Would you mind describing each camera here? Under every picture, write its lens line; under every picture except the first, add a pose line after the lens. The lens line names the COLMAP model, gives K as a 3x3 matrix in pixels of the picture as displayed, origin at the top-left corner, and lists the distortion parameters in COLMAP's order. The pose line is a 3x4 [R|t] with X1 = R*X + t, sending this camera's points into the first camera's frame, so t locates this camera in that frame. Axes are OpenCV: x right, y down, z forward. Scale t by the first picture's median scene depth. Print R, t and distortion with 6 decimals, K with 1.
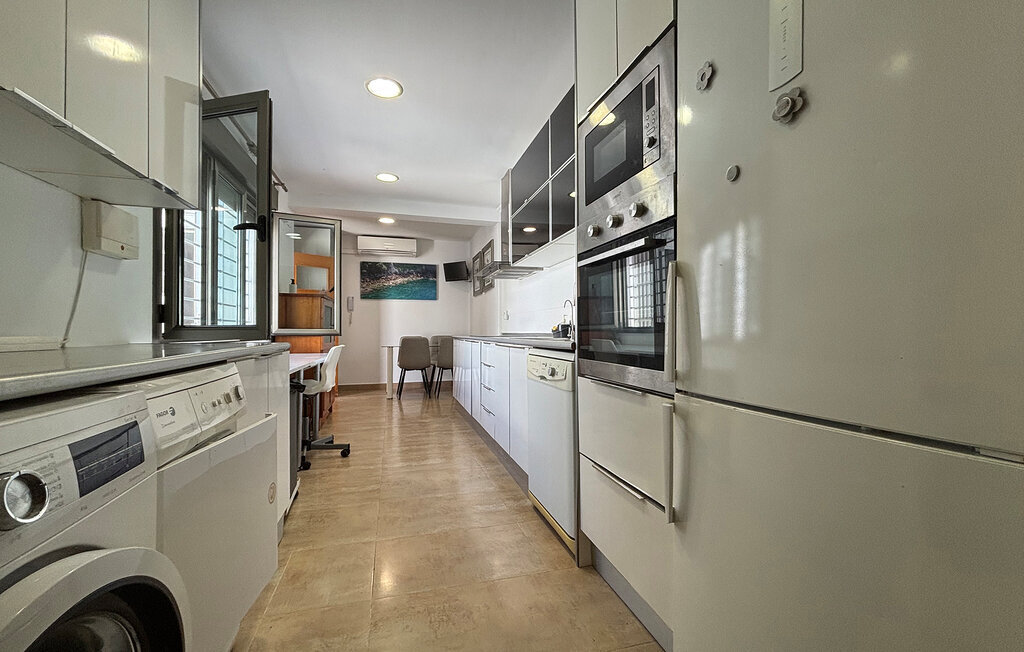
lens RADIAL K [[390.5, 0, 517.0], [0, 390.5, 324.3], [0, 0, 1]] dist [-0.000641, -0.000115]
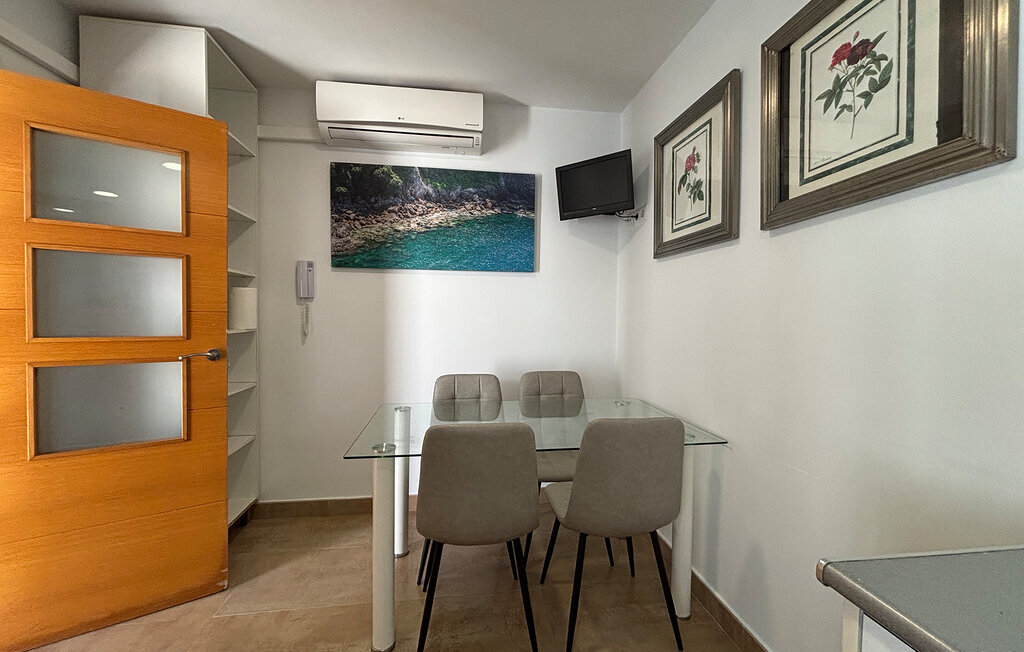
lens RADIAL K [[390.5, 0, 509.8], [0, 390.5, 319.1], [0, 0, 1]] dist [-0.000641, -0.000115]
pose [[0.988540, 0.012466, -0.150446, -0.183802], [-0.008698, 0.999632, 0.025679, -0.028192], [0.150711, -0.024077, 0.988285, 0.670295]]
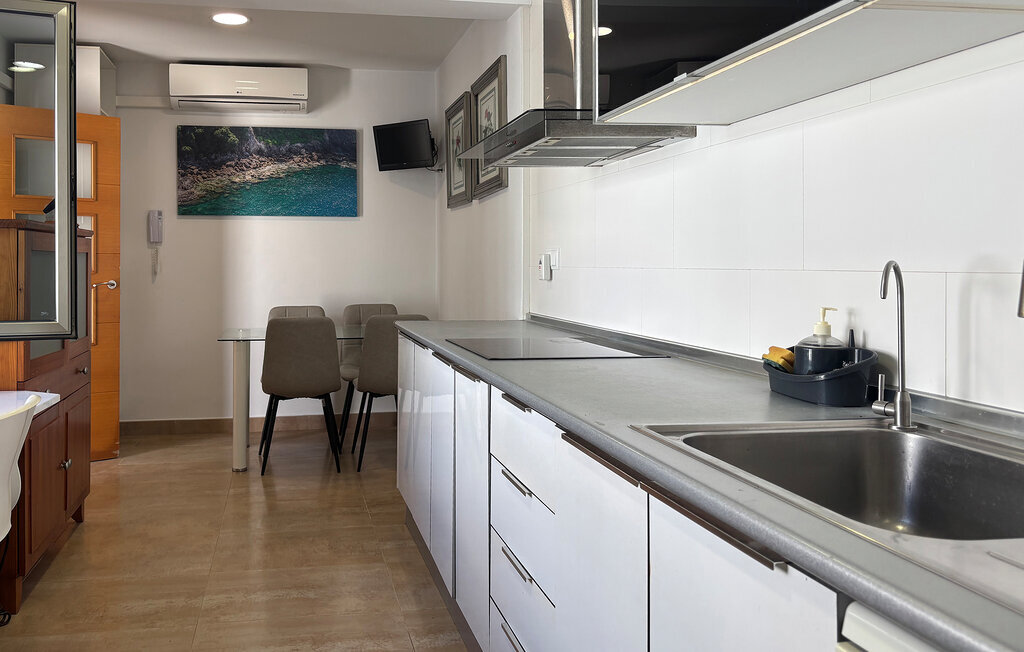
lens RADIAL K [[813.4, 0, 424.4], [0, 813.4, 272.4], [0, 0, 1]] dist [-0.005847, -0.004259]
pose [[0.992086, 0.002268, -0.125536, -0.030430], [0.000509, 0.999756, 0.022085, -0.023429], [0.125556, -0.021974, 0.991843, 0.171097]]
